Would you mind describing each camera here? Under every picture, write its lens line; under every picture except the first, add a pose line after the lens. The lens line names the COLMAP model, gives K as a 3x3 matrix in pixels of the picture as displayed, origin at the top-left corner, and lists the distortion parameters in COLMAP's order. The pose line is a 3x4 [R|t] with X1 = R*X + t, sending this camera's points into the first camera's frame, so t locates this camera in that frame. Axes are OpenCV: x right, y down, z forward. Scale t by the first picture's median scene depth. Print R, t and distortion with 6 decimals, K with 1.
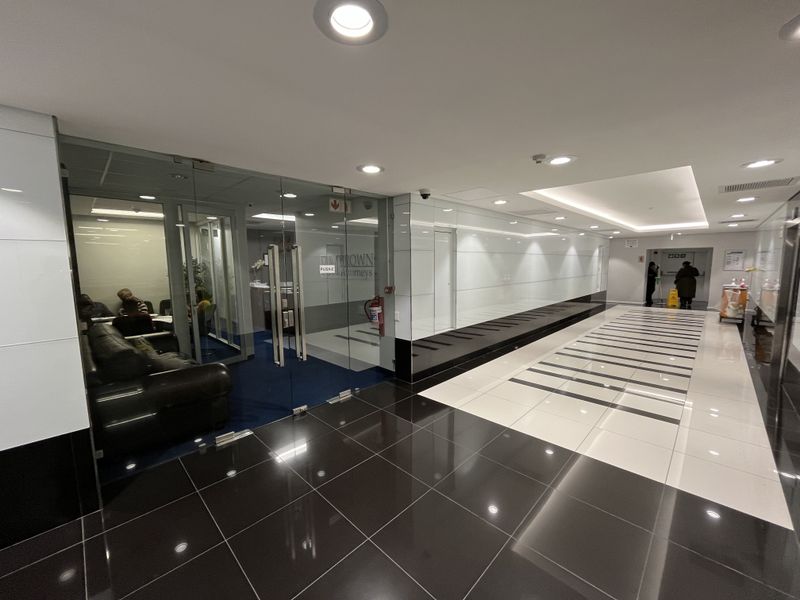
lens RADIAL K [[325.1, 0, 402.1], [0, 325.1, 300.4], [0, 0, 1]] dist [-0.003963, -0.000485]
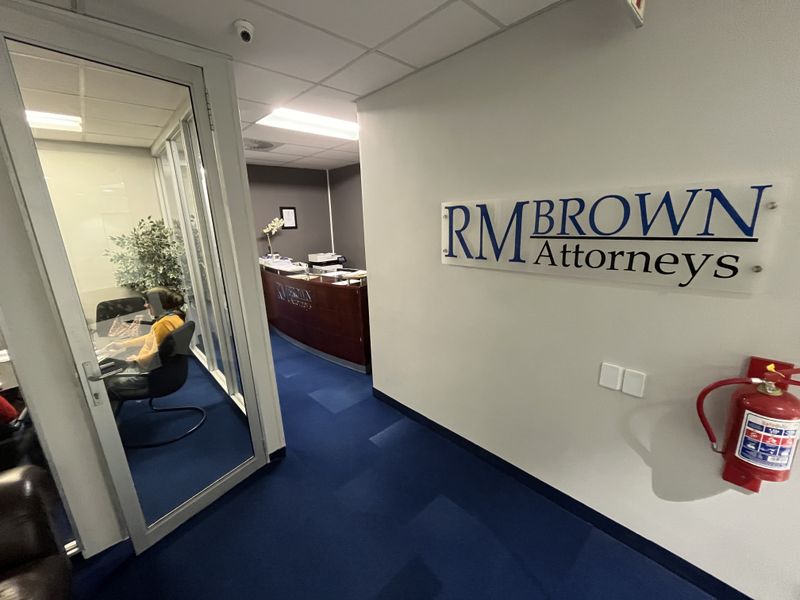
lens RADIAL K [[325.1, 0, 400.4], [0, 325.1, 300.7], [0, 0, 1]] dist [-0.003963, -0.000485]
pose [[0.998992, -0.009504, -0.043874, -0.284409], [0.015325, 0.990818, 0.134330, -0.079431], [0.042195, -0.134867, 0.989965, 0.612079]]
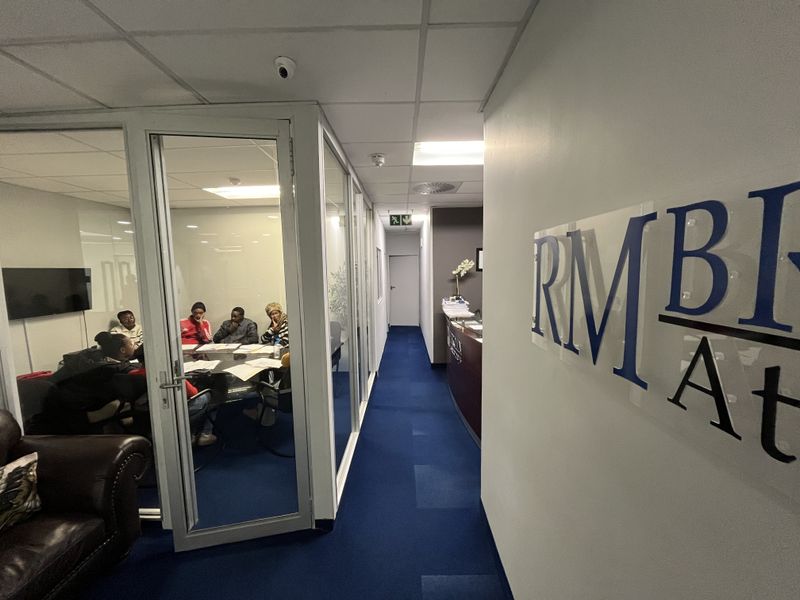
lens RADIAL K [[325.1, 0, 400.4], [0, 325.1, 300.4], [0, 0, 1]] dist [-0.003963, -0.000485]
pose [[0.685051, 0.075881, -0.724532, -0.157959], [-0.074668, 0.996636, 0.033780, -0.098516], [0.724658, 0.030958, 0.688413, 0.799471]]
